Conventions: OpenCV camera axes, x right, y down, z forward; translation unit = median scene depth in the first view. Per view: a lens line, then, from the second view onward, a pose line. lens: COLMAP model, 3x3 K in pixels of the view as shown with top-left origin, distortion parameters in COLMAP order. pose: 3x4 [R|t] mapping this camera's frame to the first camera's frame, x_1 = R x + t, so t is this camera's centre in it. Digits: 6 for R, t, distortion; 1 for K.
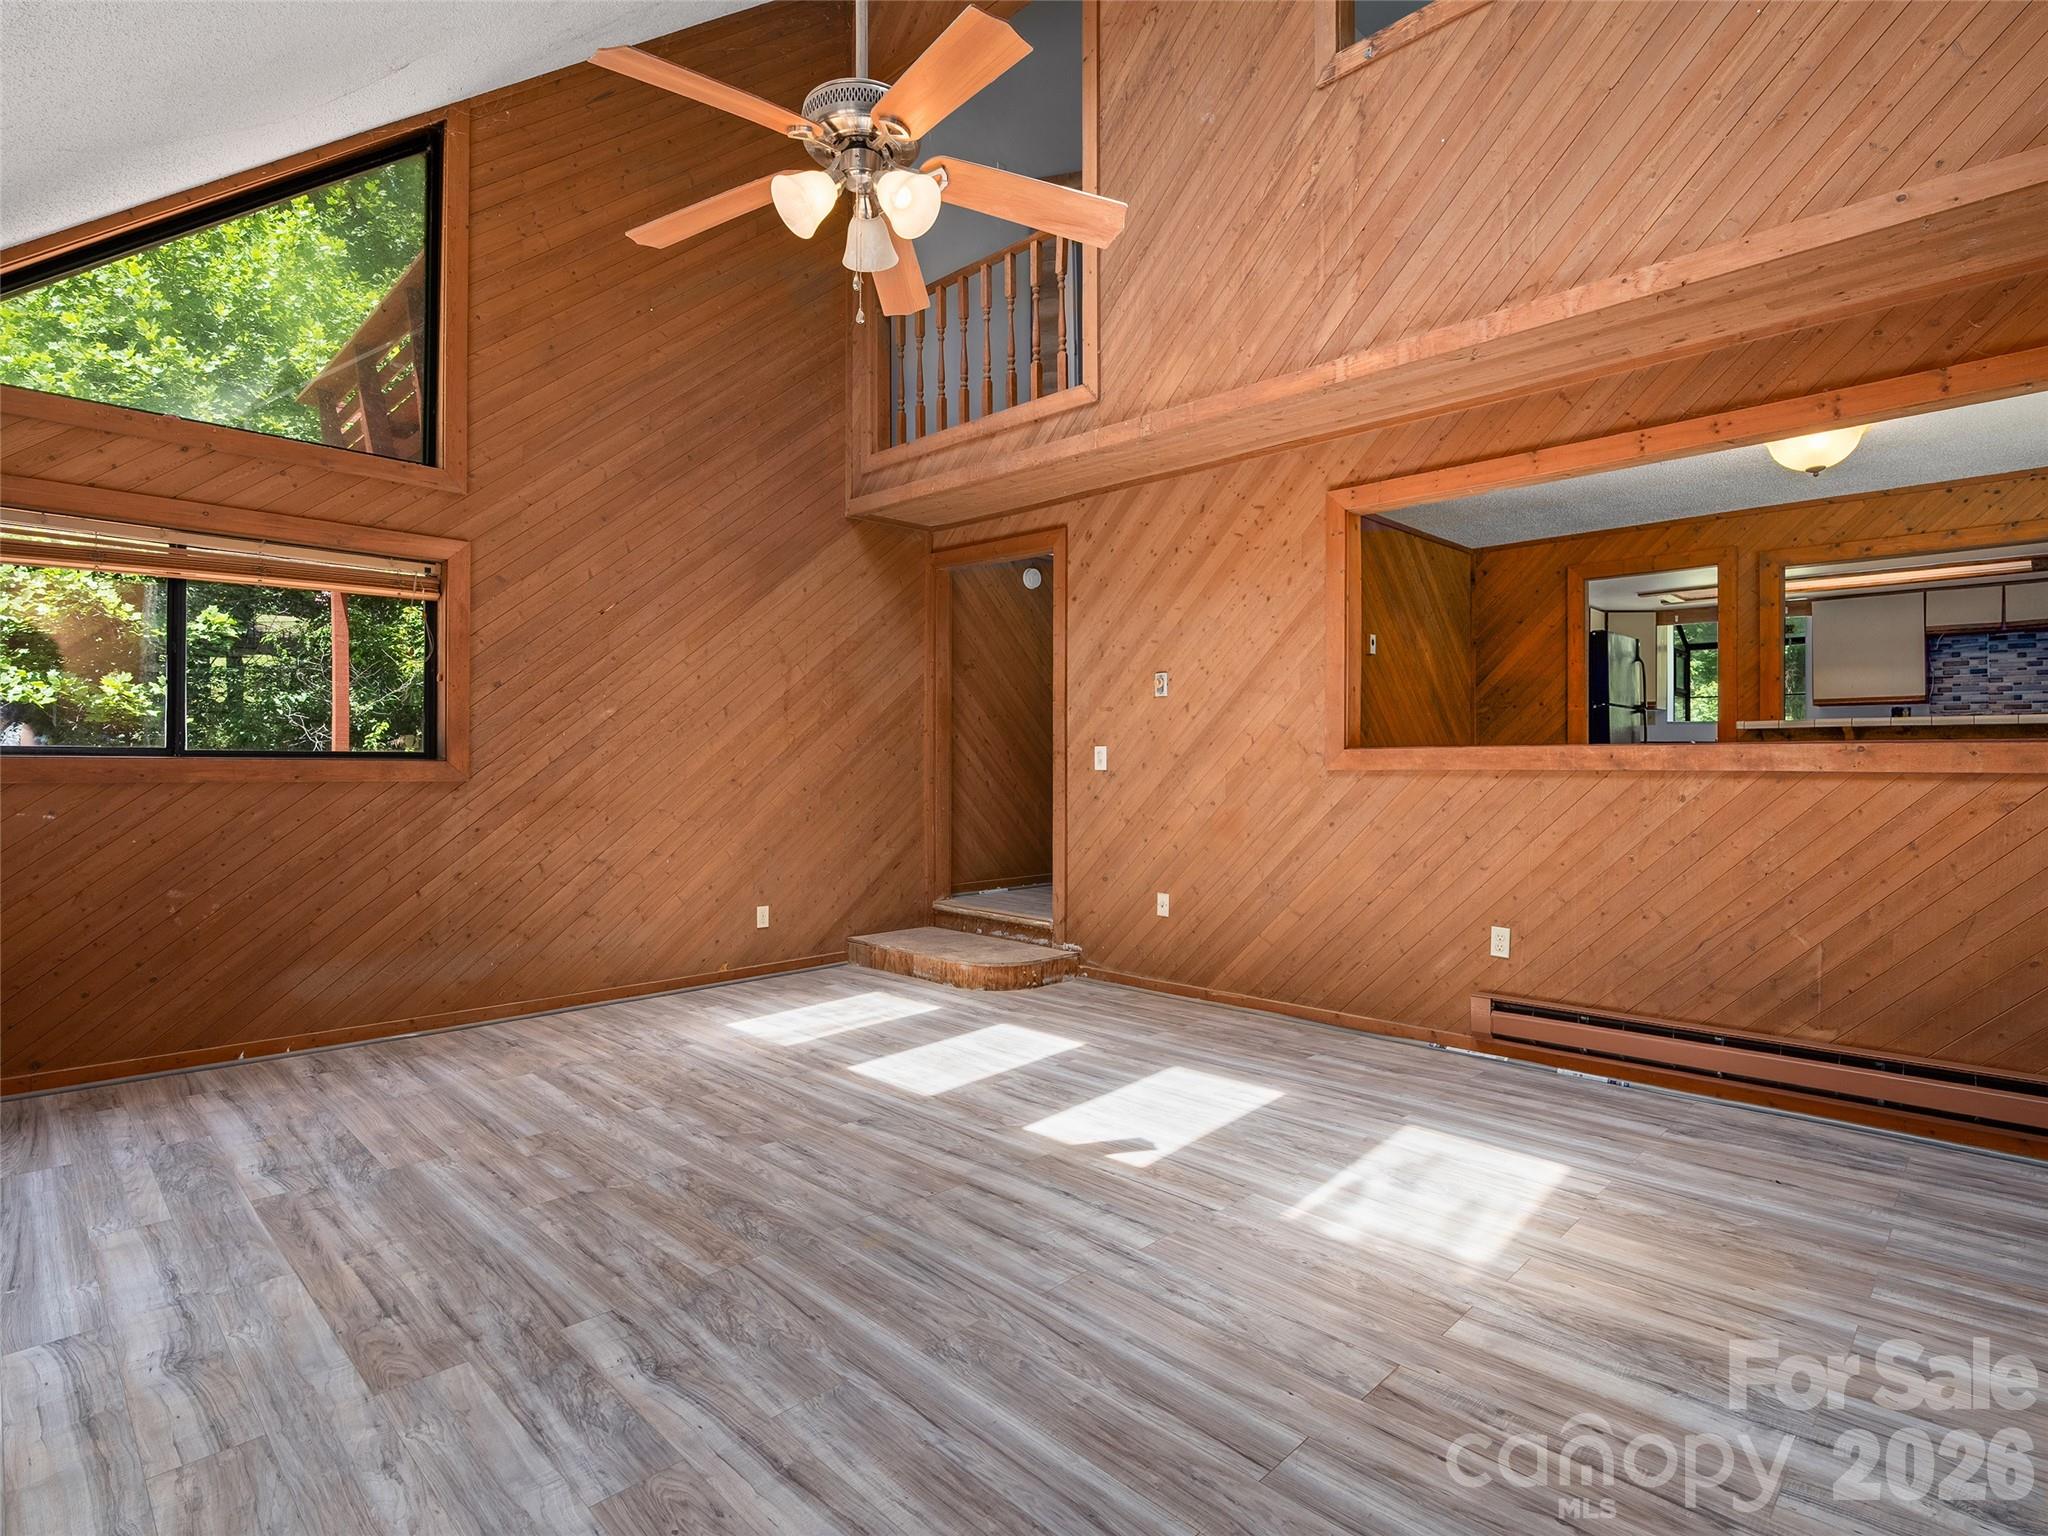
lens RADIAL K [[1039.6, 0, 1015.0], [0, 1039.6, 761.8], [0, 0, 1]] dist [-0.013407, 0.007304]
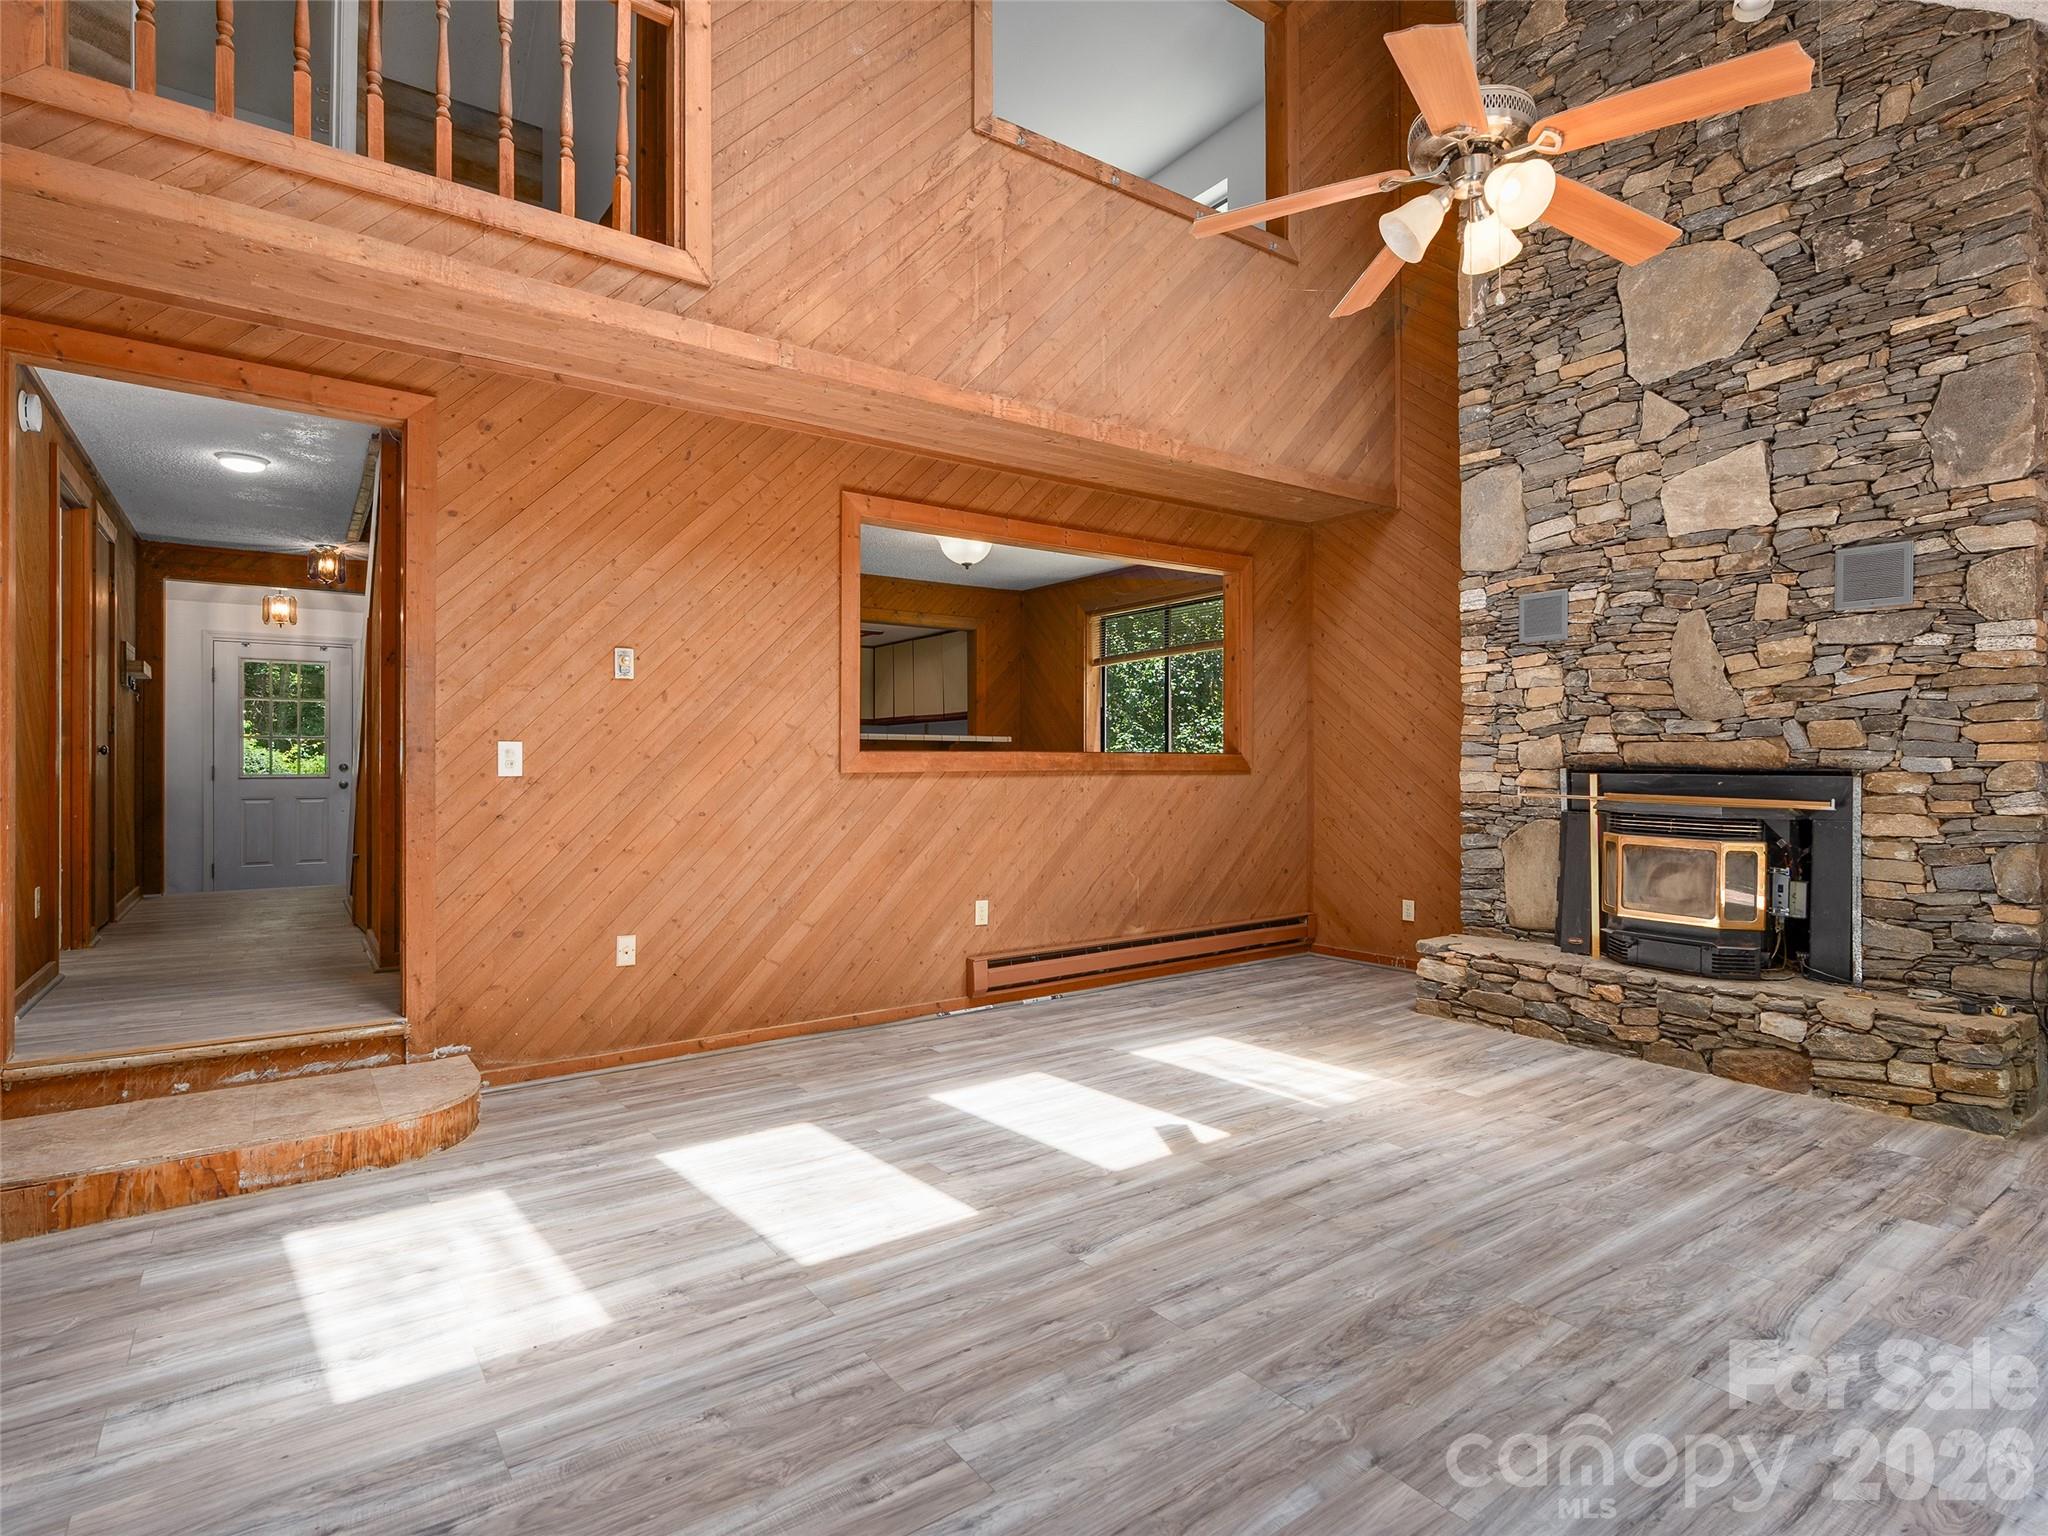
lens RADIAL K [[1039.6, 0, 1015.0], [0, 1039.6, 761.8], [0, 0, 1]] dist [-0.013407, 0.007304]
pose [[0.165949, 0.003664, 0.986128, -0.847763], [0.000943, 0.999992, -0.003874, 0.002493], [-0.986134, 0.001573, 0.165944, 0.886029]]
